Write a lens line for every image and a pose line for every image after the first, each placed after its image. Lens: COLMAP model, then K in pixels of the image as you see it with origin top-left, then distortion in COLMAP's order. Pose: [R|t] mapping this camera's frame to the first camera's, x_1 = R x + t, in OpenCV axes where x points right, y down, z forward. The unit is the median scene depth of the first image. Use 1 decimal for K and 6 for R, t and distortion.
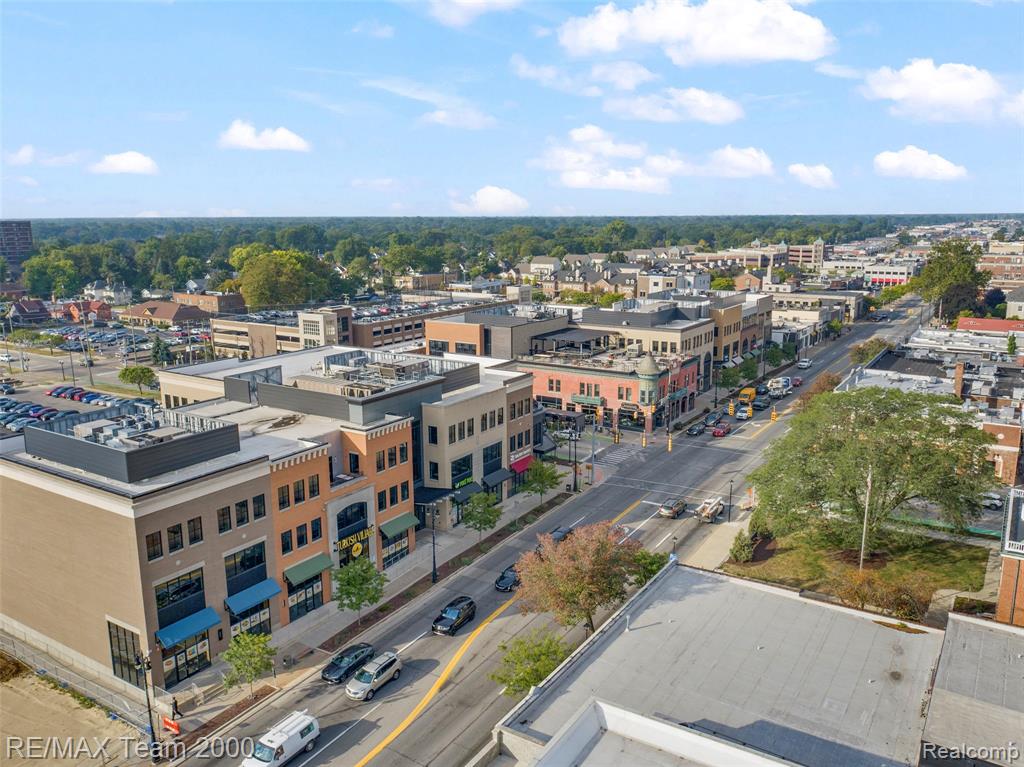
lens RADIAL K [[803.6, 0, 516.1], [0, 803.6, 383.1], [0, 0, 1]] dist [-0.015308, 0.008048]
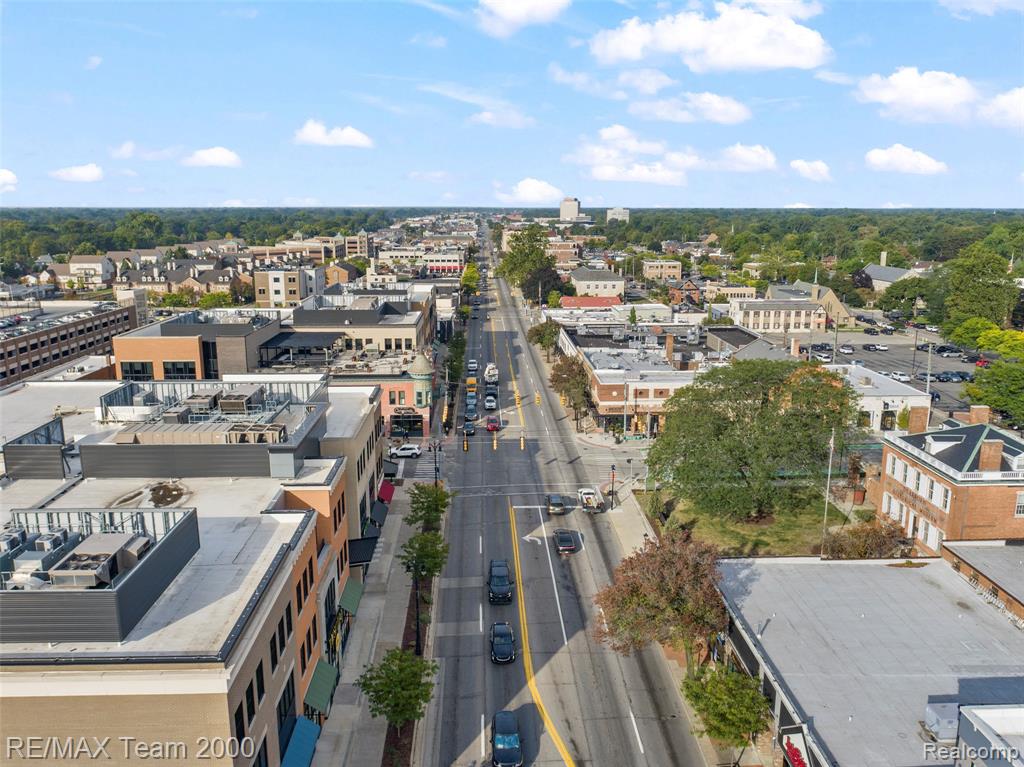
lens RADIAL K [[803.6, 0, 516.1], [0, 803.6, 383.1], [0, 0, 1]] dist [-0.015308, 0.008048]
pose [[0.823401, -0.115045, 0.555676, -0.224454], [0.110312, 0.993004, 0.042127, -0.023452], [-0.556635, 0.026610, 0.830331, 0.138224]]
